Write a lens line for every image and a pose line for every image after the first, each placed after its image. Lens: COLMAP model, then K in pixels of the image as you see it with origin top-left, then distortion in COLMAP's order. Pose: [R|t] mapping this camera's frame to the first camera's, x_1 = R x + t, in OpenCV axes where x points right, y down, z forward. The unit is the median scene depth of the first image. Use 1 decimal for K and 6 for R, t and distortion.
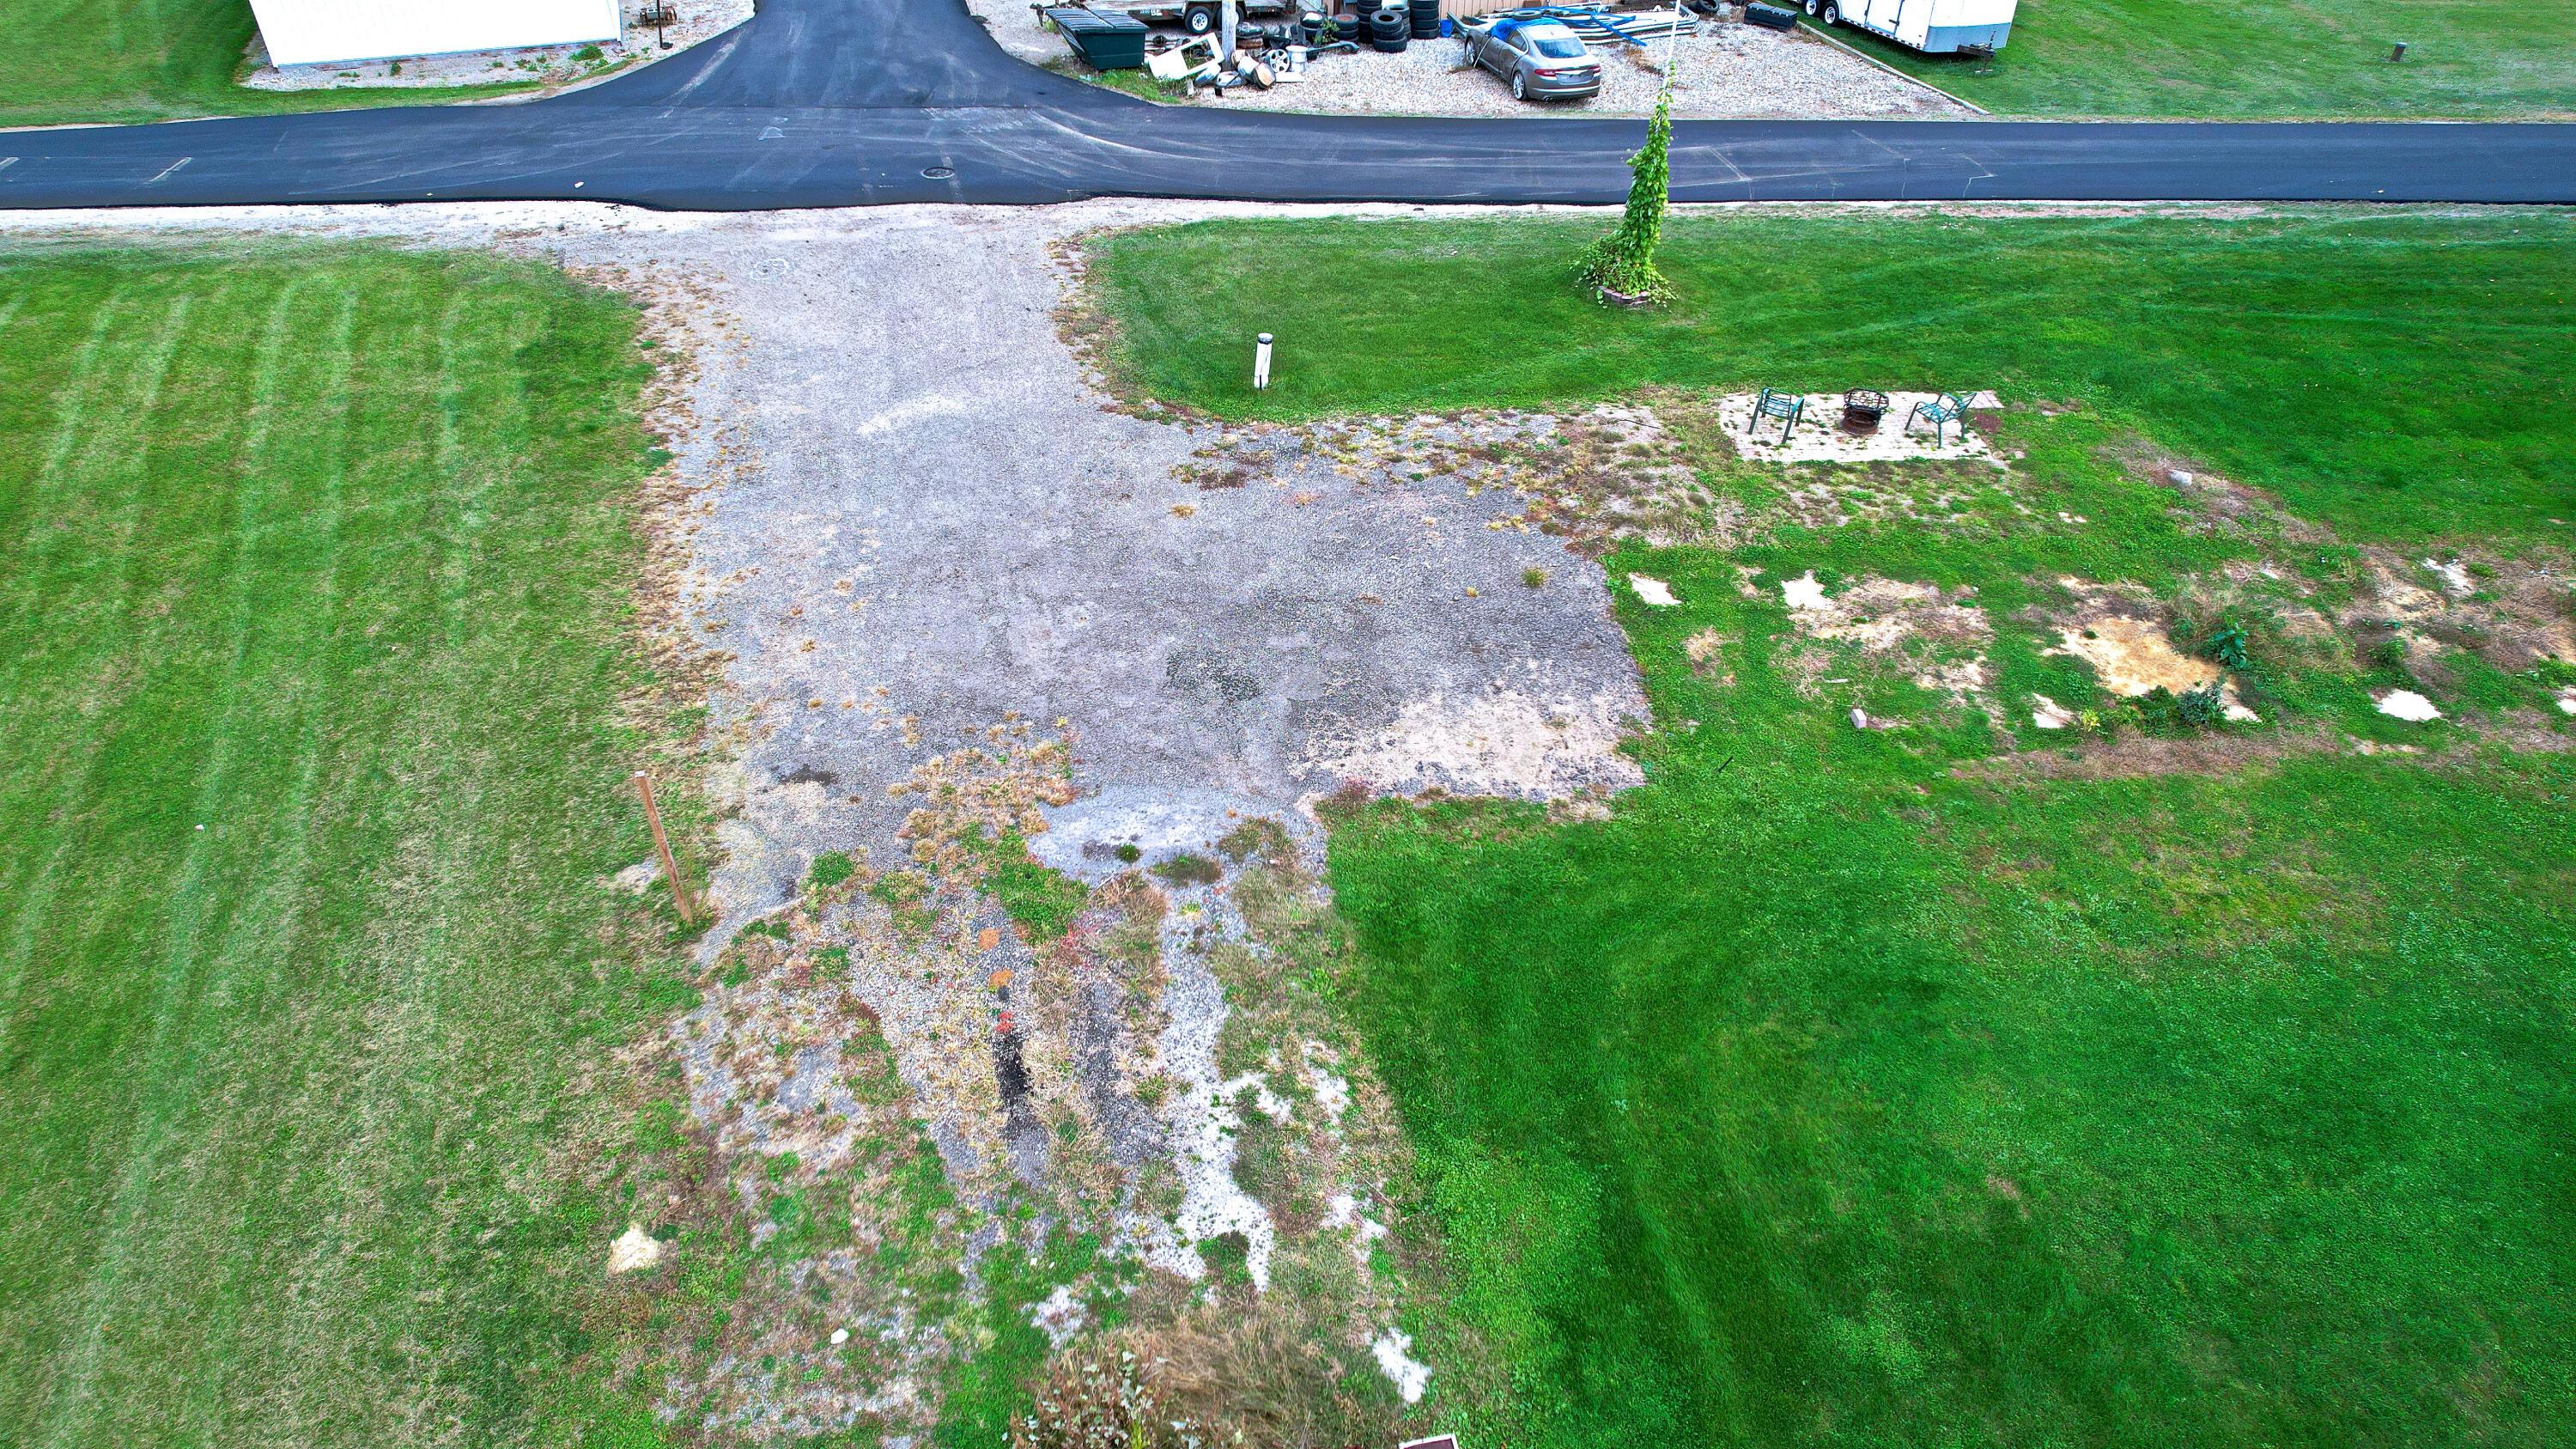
lens RADIAL K [[1640.7, 0, 1288.0], [0, 1640.7, 724.5], [0, 0, 1]] dist [-0.069984, 0.063596]
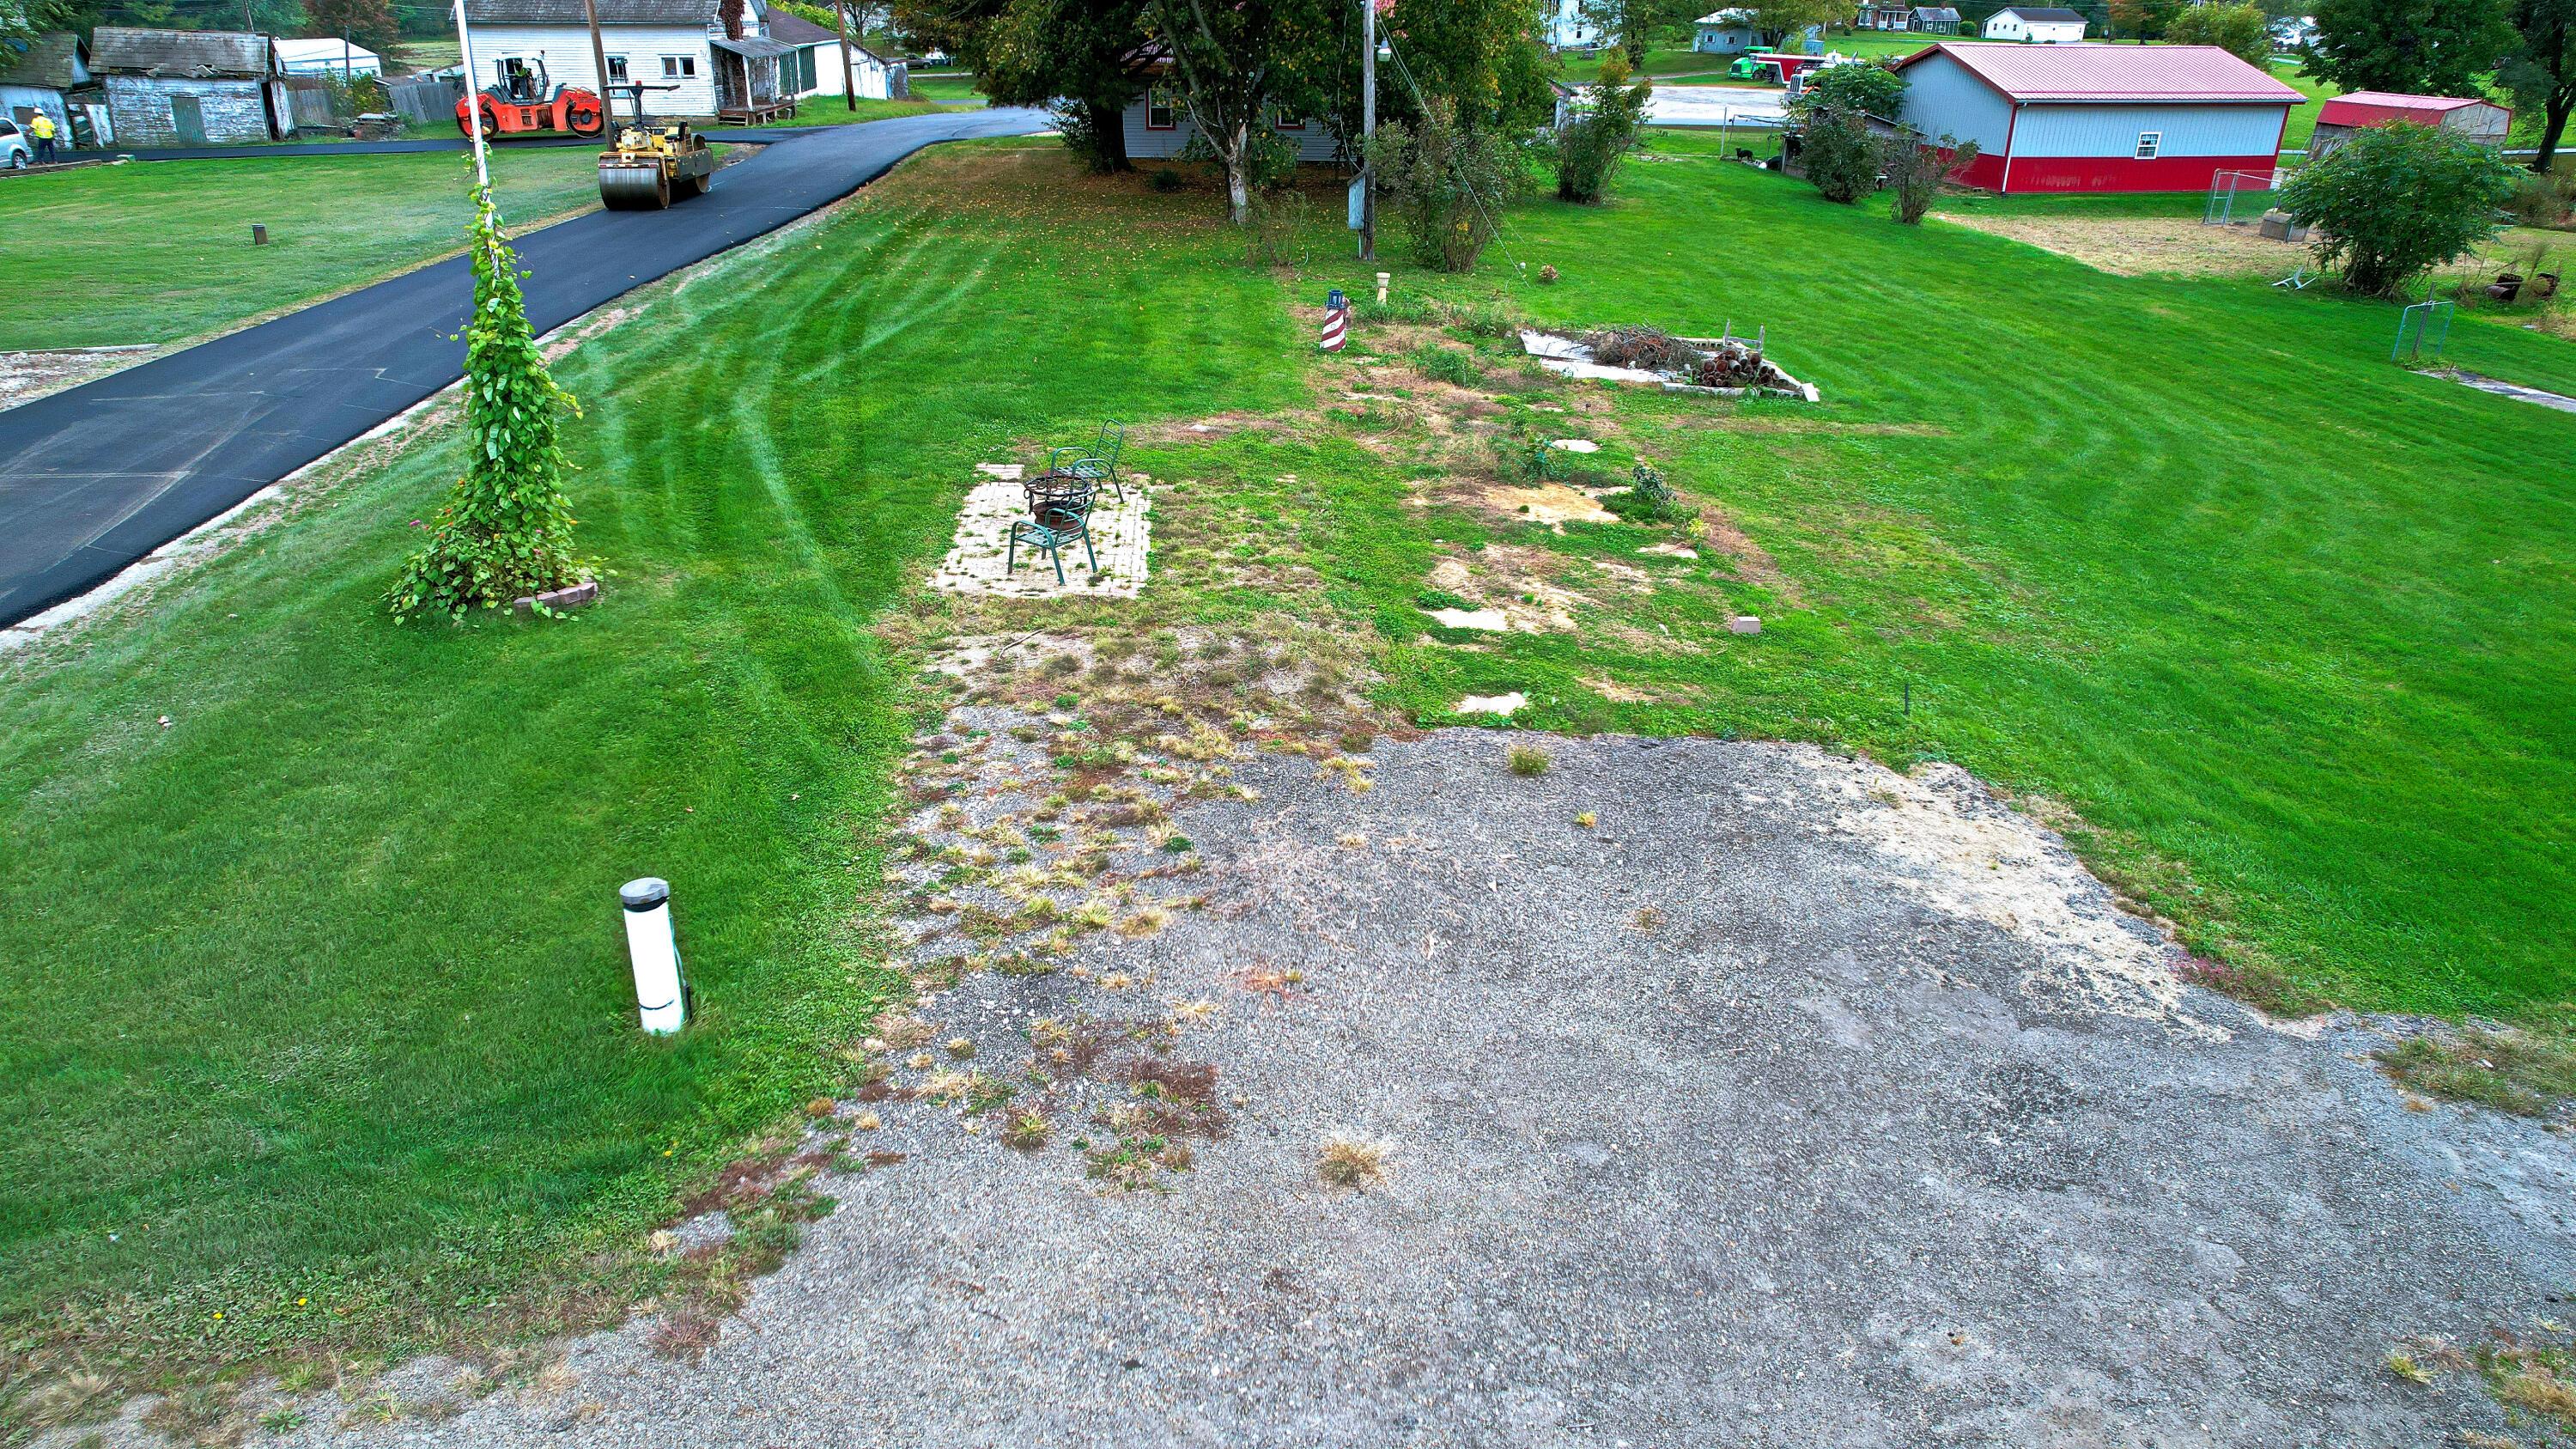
lens RADIAL K [[1640.7, 0, 1288.0], [0, 1640.7, 724.5], [0, 0, 1]] dist [-0.069984, 0.063596]
pose [[-0.007403, -0.420134, 0.907432, -0.378703], [0.606903, 0.719326, 0.337993, -0.358629], [-0.794741, 0.553225, 0.249655, 0.954011]]
